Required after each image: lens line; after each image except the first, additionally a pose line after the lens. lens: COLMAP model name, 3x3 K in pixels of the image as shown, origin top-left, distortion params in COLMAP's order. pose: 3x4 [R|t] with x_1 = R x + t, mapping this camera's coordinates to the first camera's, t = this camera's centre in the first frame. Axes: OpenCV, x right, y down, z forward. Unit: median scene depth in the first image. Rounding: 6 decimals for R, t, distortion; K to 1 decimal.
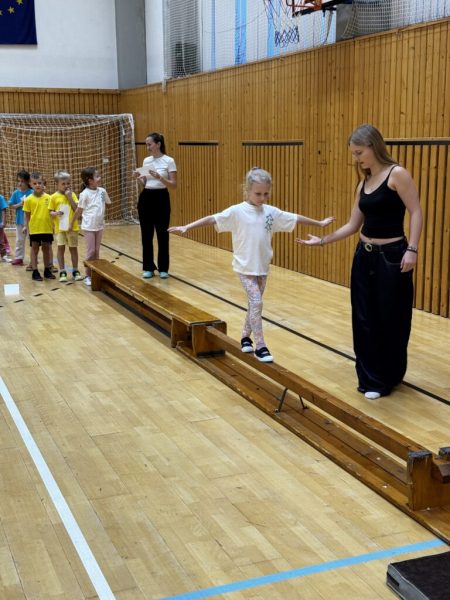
lens RADIAL K [[851.0, 0, 226.7], [0, 851.0, 276.3], [0, 0, 1]] dist [0.133727, 0.000000]
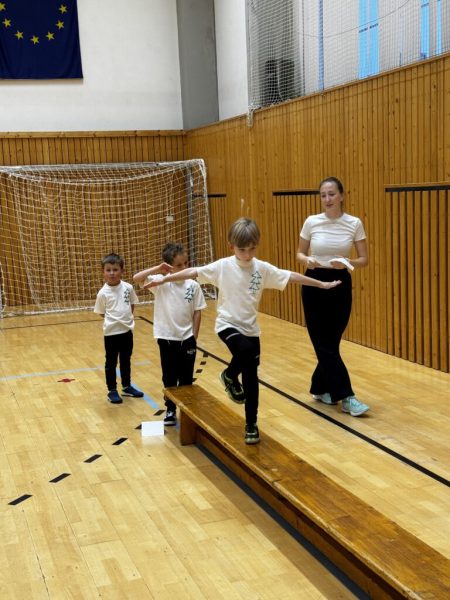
lens RADIAL K [[851.0, 0, 225.2], [0, 851.0, 301.2], [0, 0, 1]] dist [0.133727, 0.000000]
pose [[0.998089, -0.027177, -0.055491, -0.050476], [0.025433, 0.999168, -0.031893, -0.033978], [0.056312, 0.030421, 0.997950, 0.223803]]
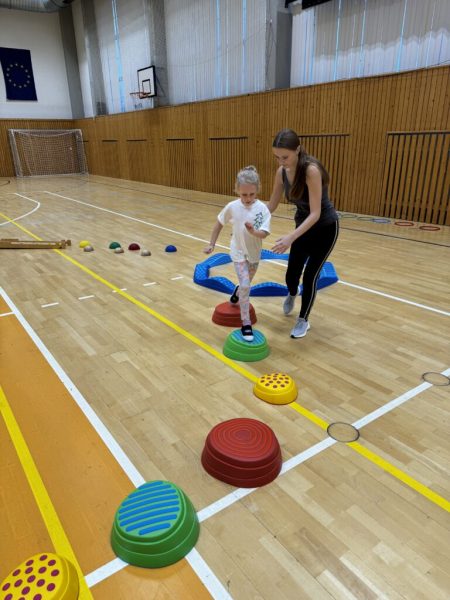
lens RADIAL K [[435.0, 0, 223.1], [0, 435.0, 302.4], [0, 0, 1]] dist [0.026949, -0.014954]
pose [[0.972437, -0.087176, 0.216256, -0.023435], [0.043796, 0.979260, 0.197817, 0.077549], [-0.229016, -0.182893, 0.956087, -0.447957]]
